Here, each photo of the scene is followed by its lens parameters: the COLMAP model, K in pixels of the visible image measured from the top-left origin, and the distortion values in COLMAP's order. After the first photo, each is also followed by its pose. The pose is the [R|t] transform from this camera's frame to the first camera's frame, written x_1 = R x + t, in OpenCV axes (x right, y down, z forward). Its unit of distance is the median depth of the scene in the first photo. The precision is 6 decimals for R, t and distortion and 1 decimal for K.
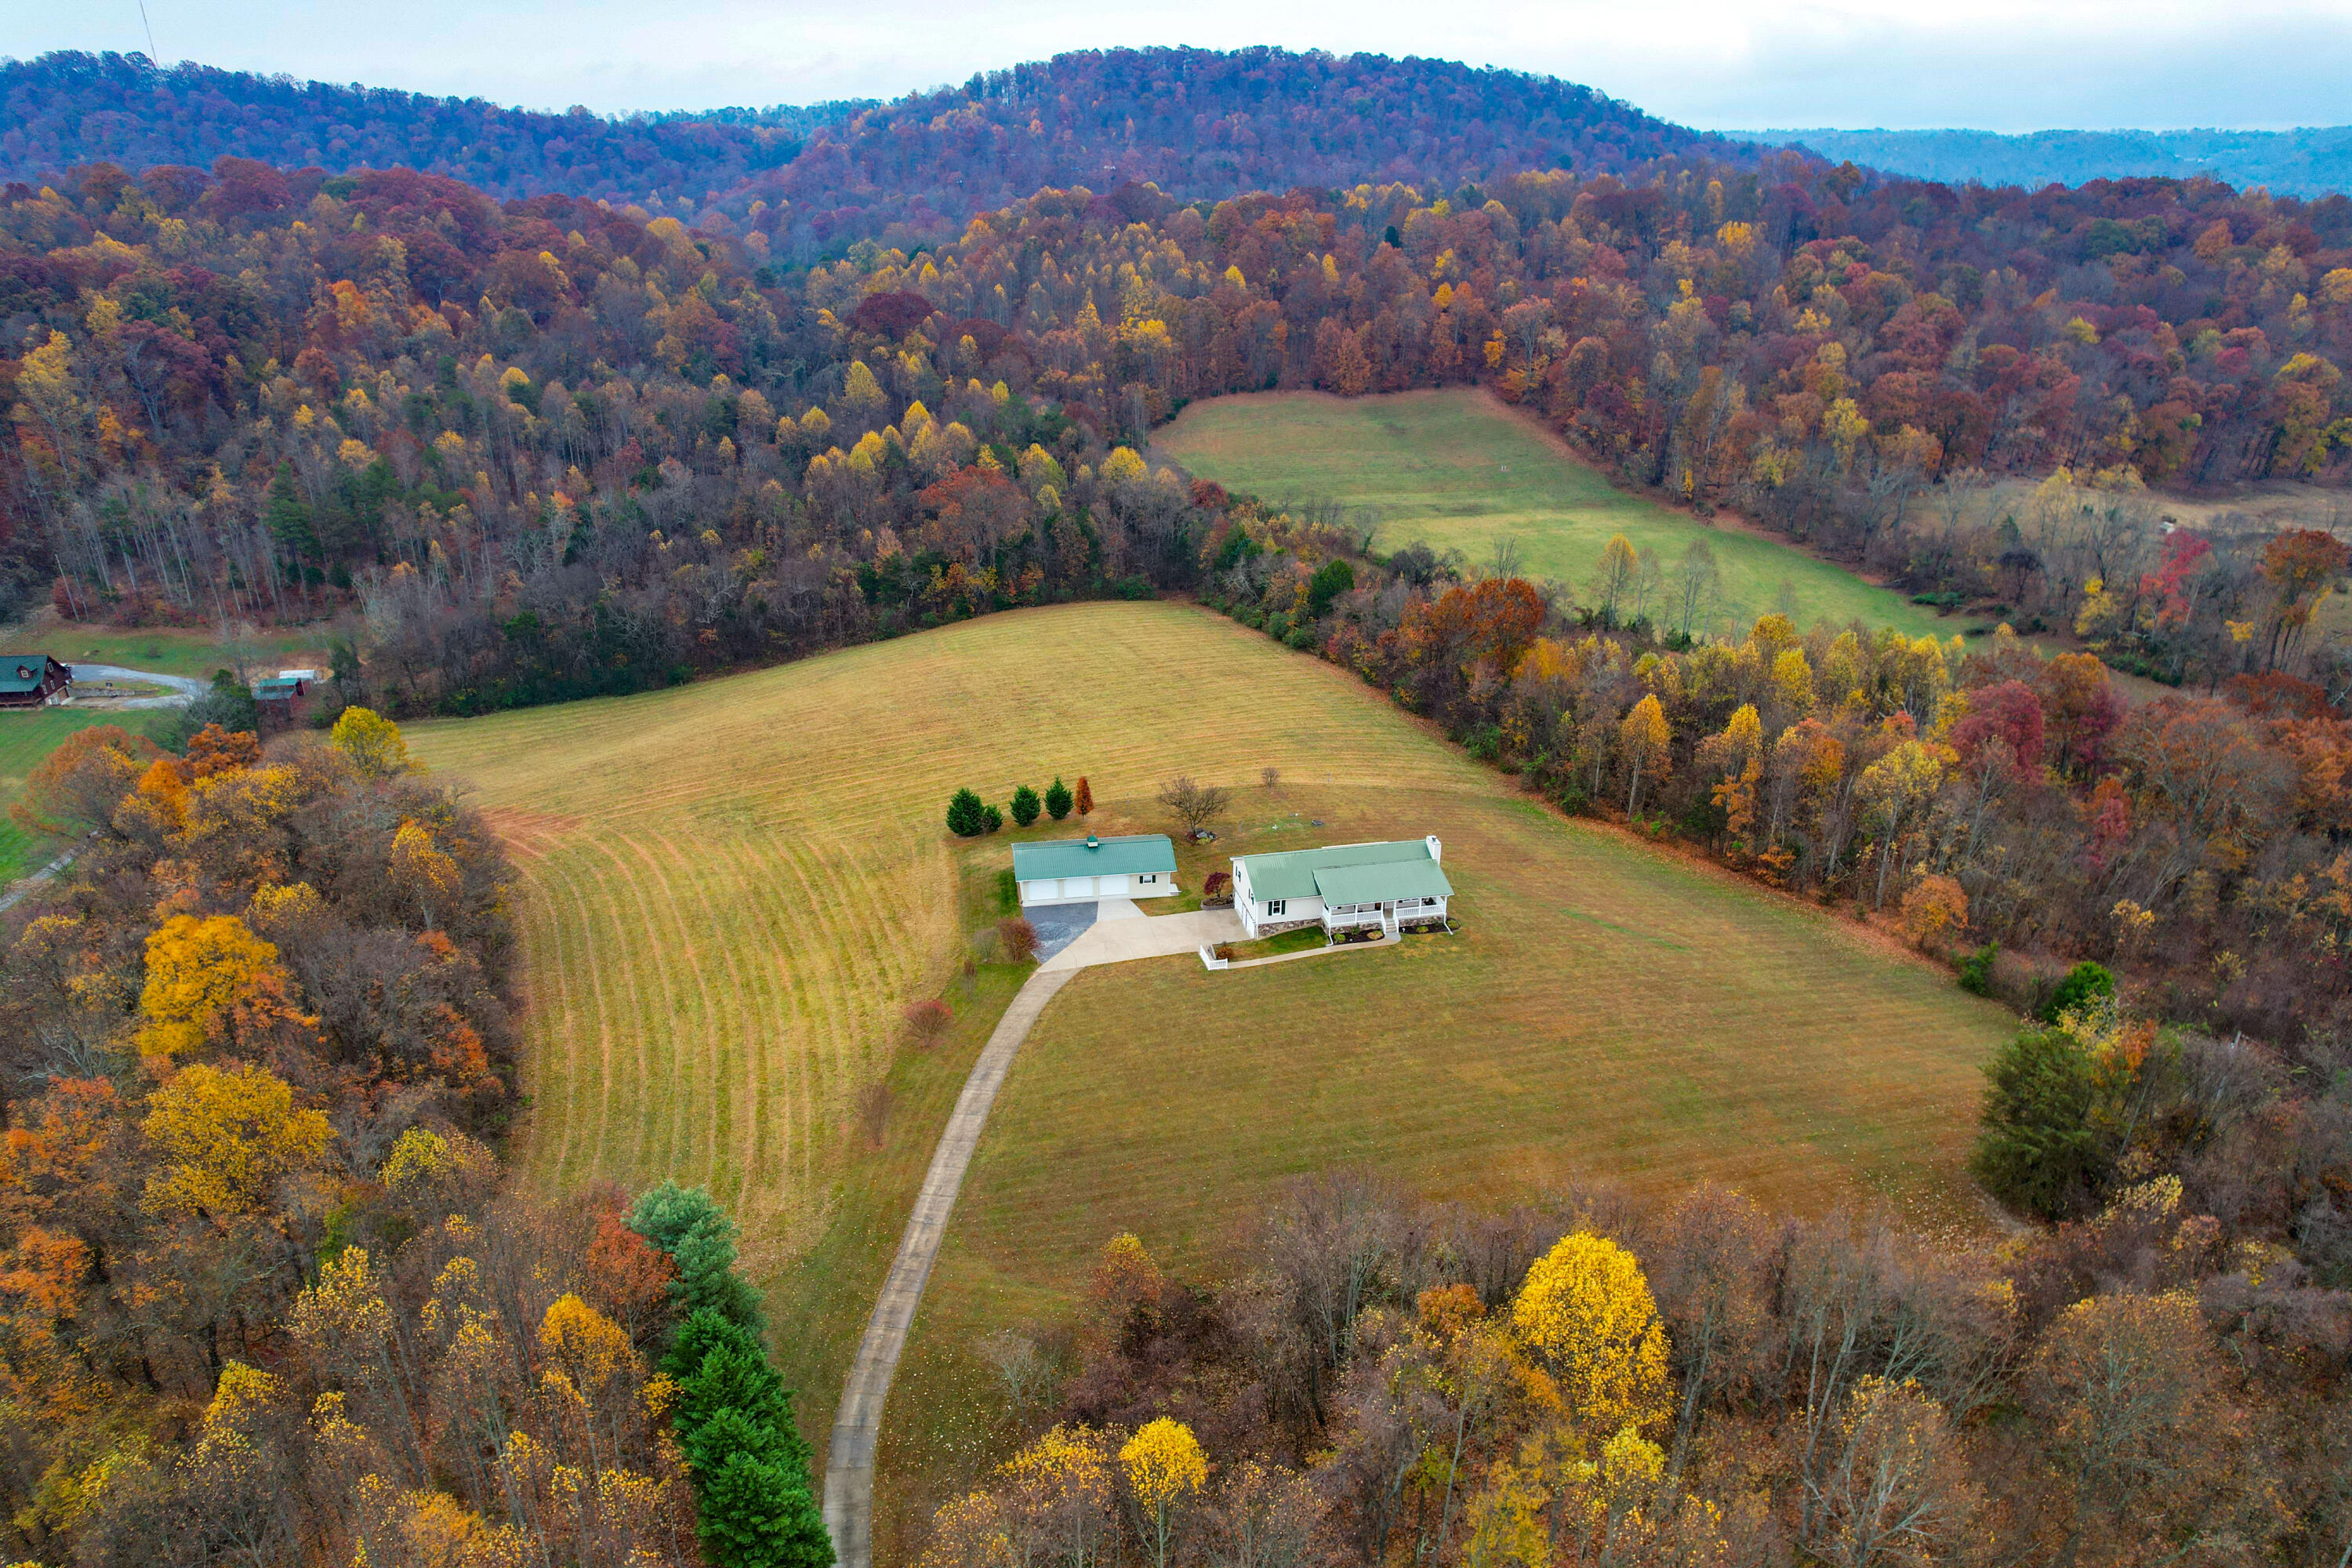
lens RADIAL K [[1510.2, 0, 1179.1], [0, 1510.2, 791.8], [0, 0, 1]] dist [-0.087274, 0.082918]
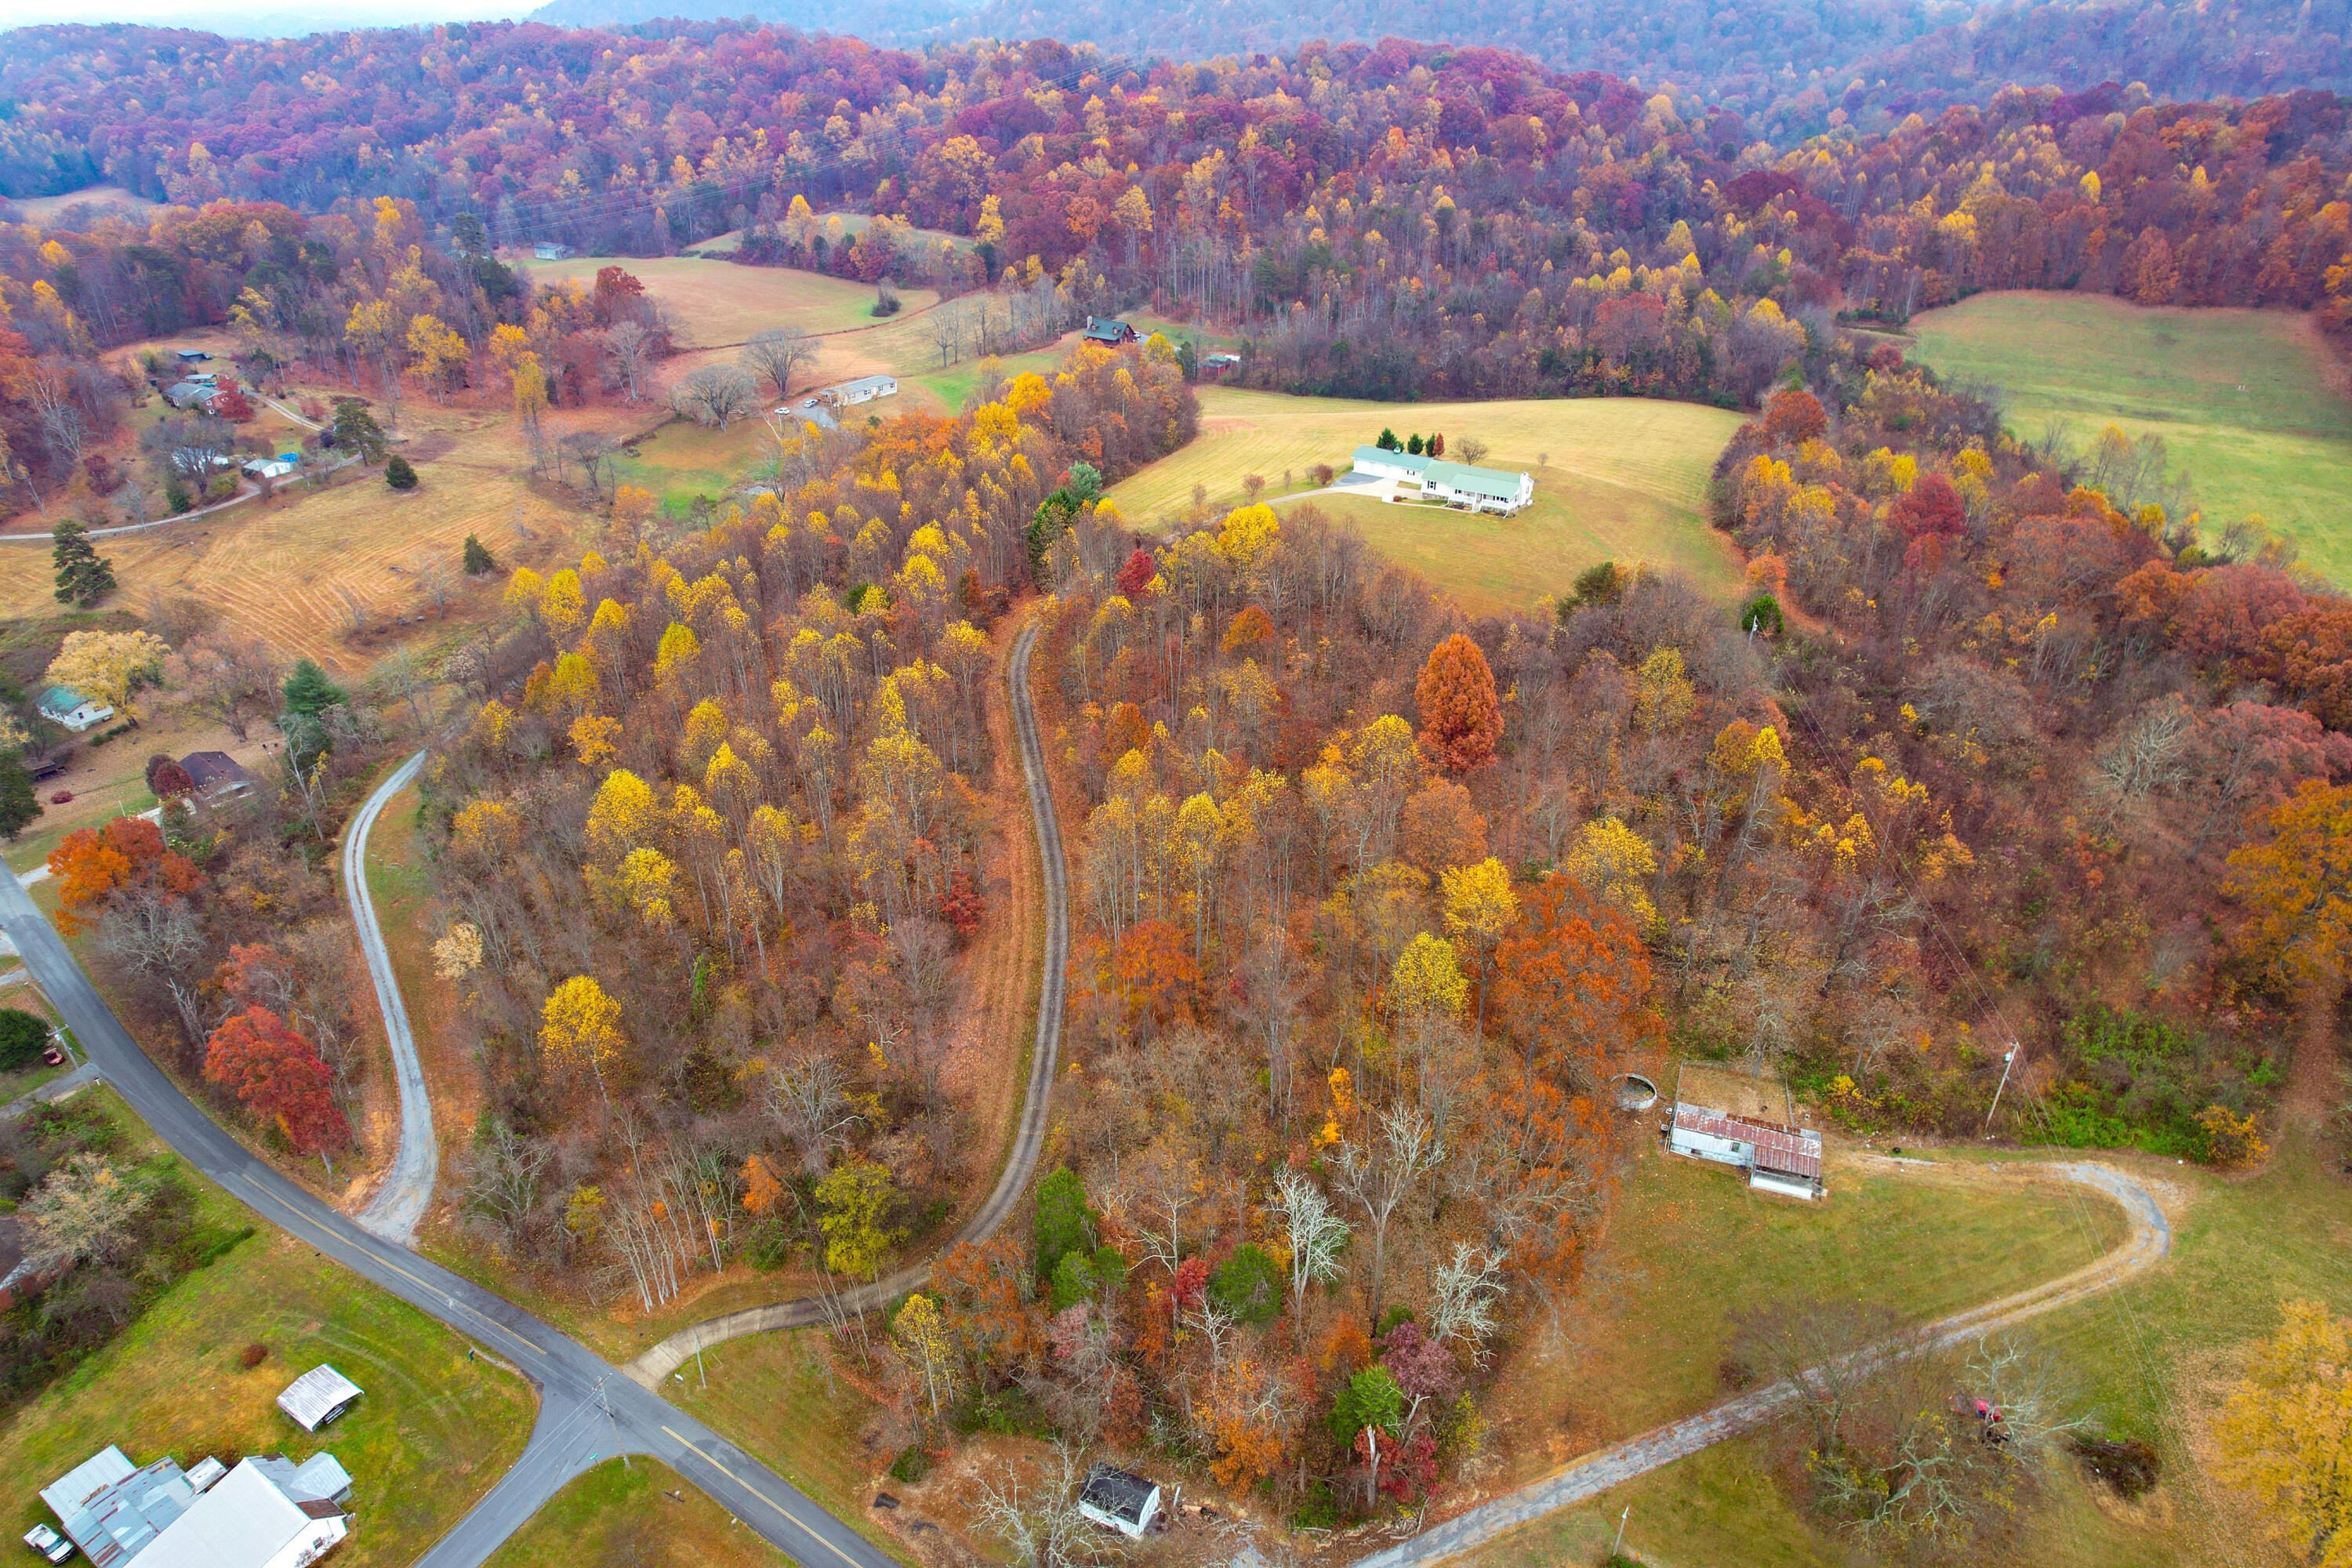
lens RADIAL K [[1510.2, 0, 1179.1], [0, 1510.2, 791.8], [0, 0, 1]] dist [-0.087274, 0.082918]
pose [[0.717743, 0.328915, -0.613726, 0.573739], [-0.276309, 0.943572, 0.182551, 0.092688], [0.639139, 0.038554, 0.768124, -0.350026]]
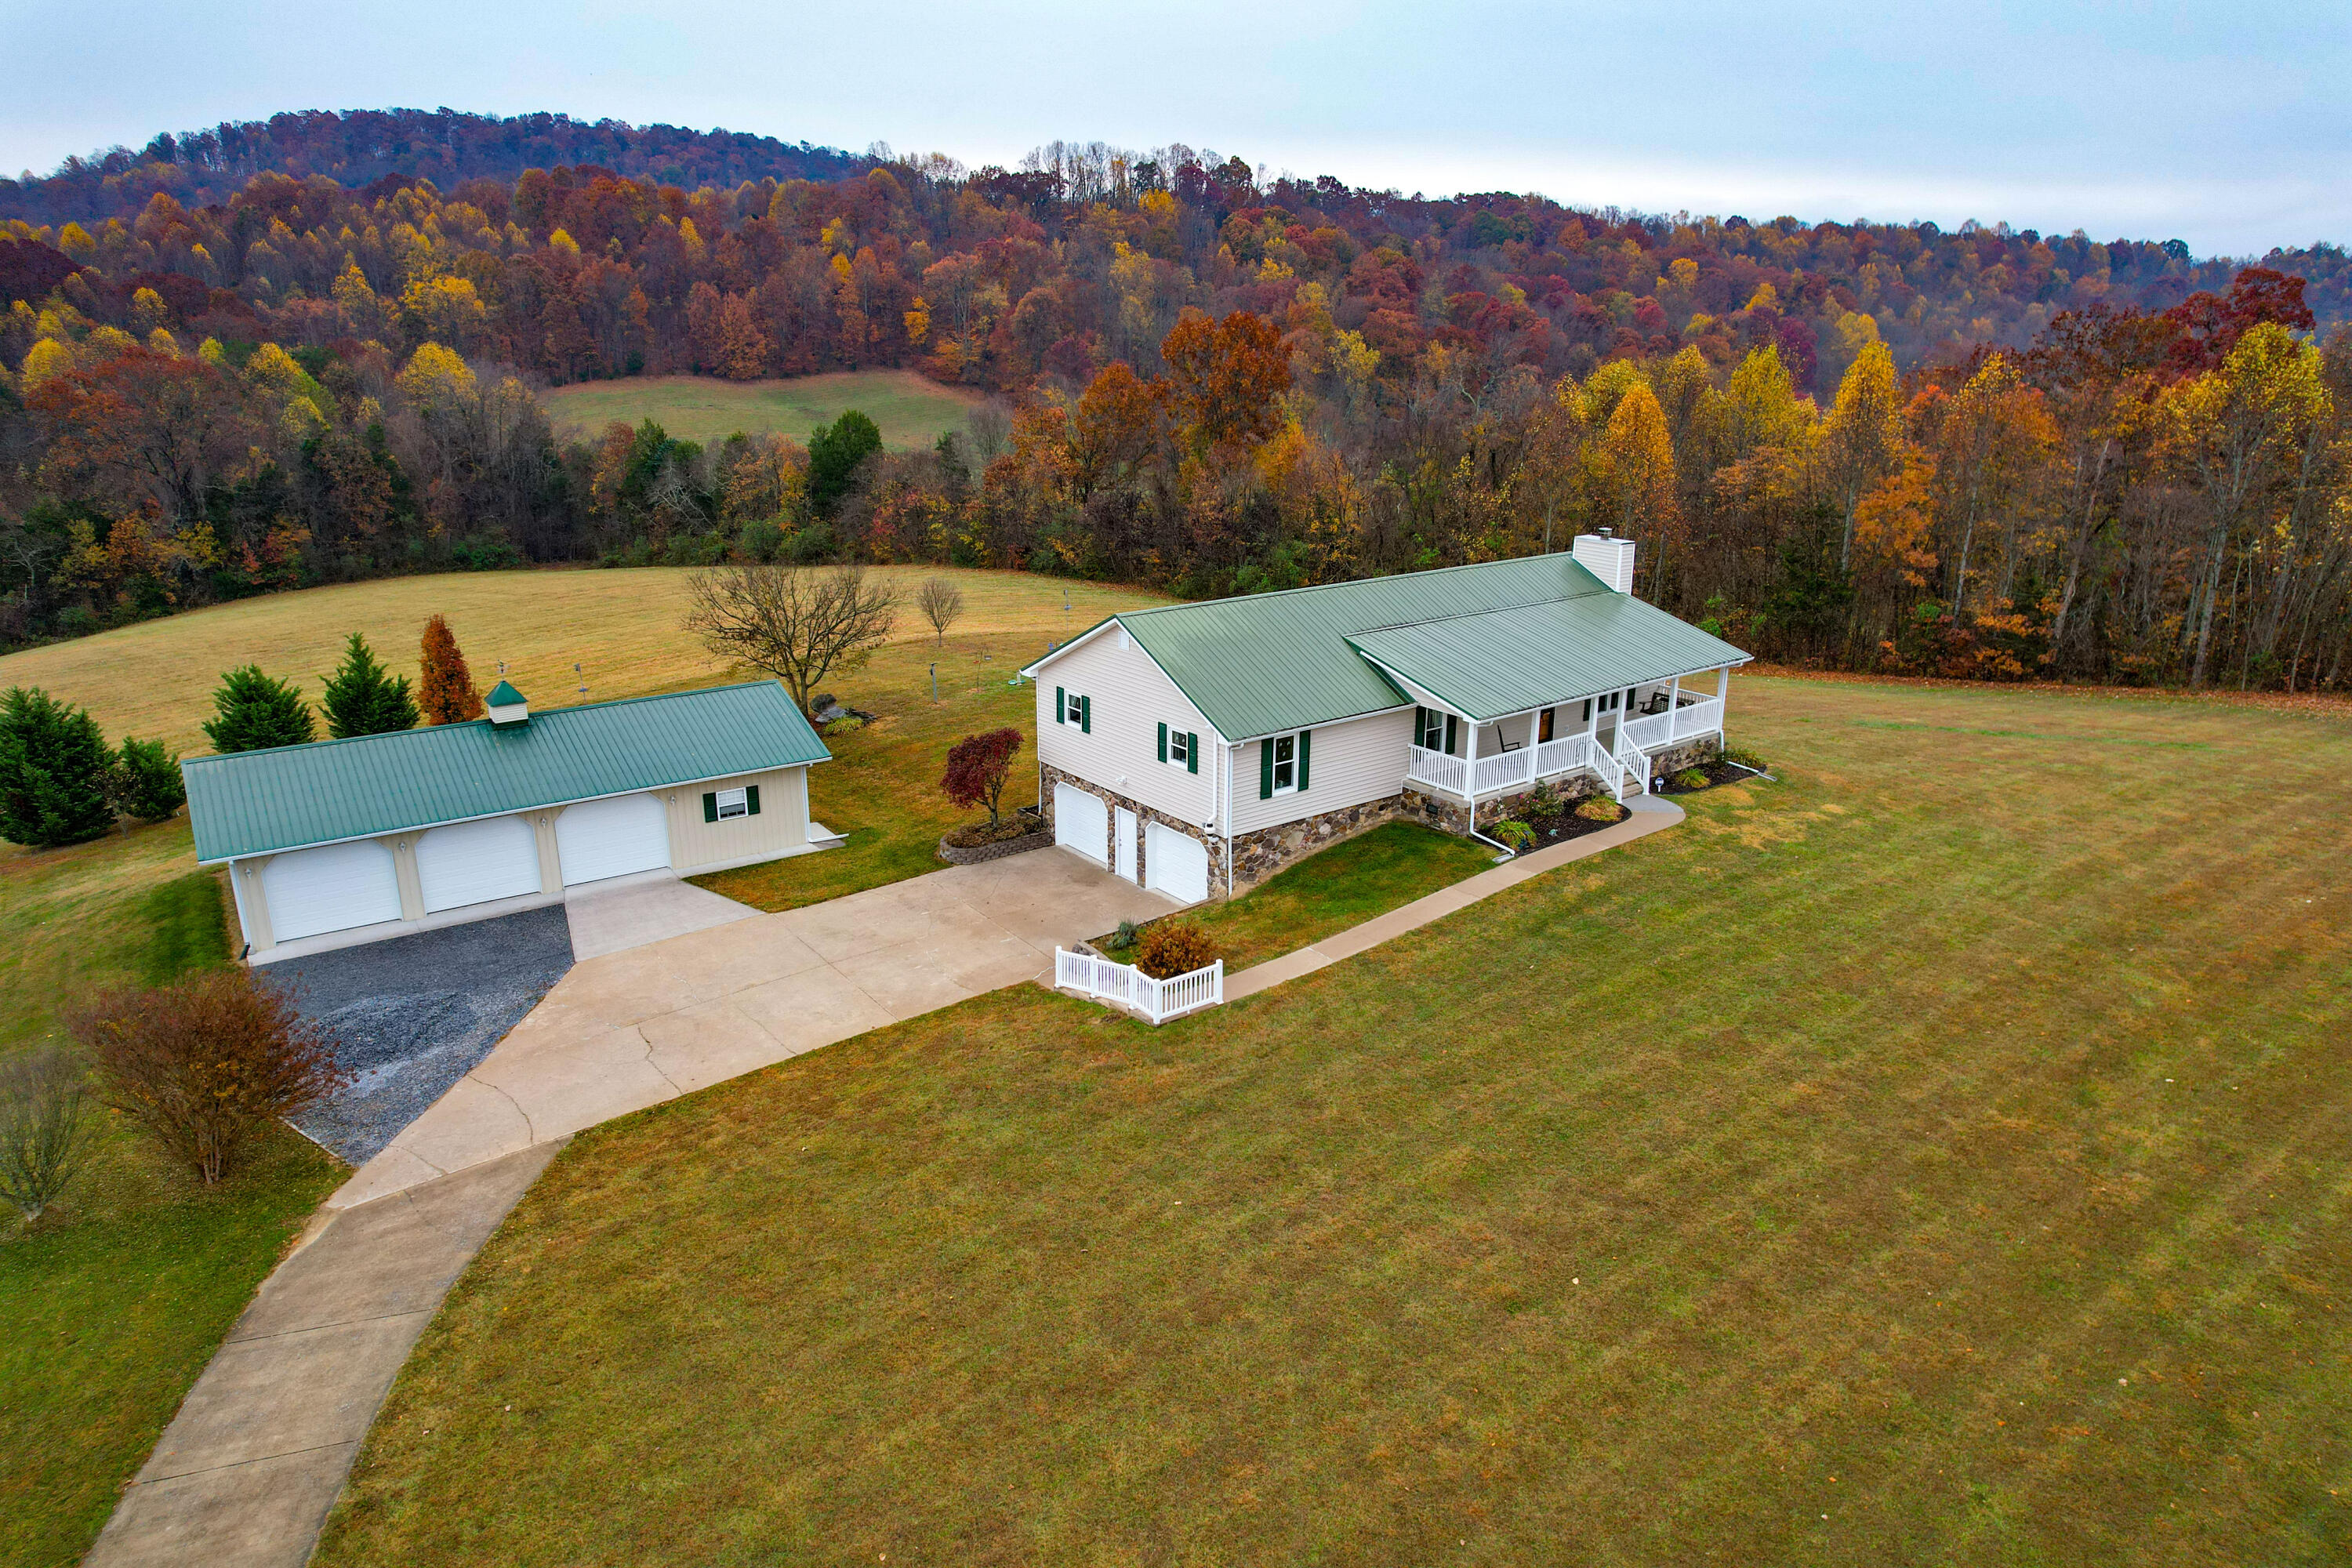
lens RADIAL K [[1510.2, 0, 1179.1], [0, 1510.2, 791.8], [0, 0, 1]] dist [-0.087274, 0.082918]
pose [[0.905329, -0.133802, 0.403084, -0.030824], [0.174240, 0.982543, -0.065192, 0.047012], [-0.387325, 0.129253, 0.912838, 0.372032]]
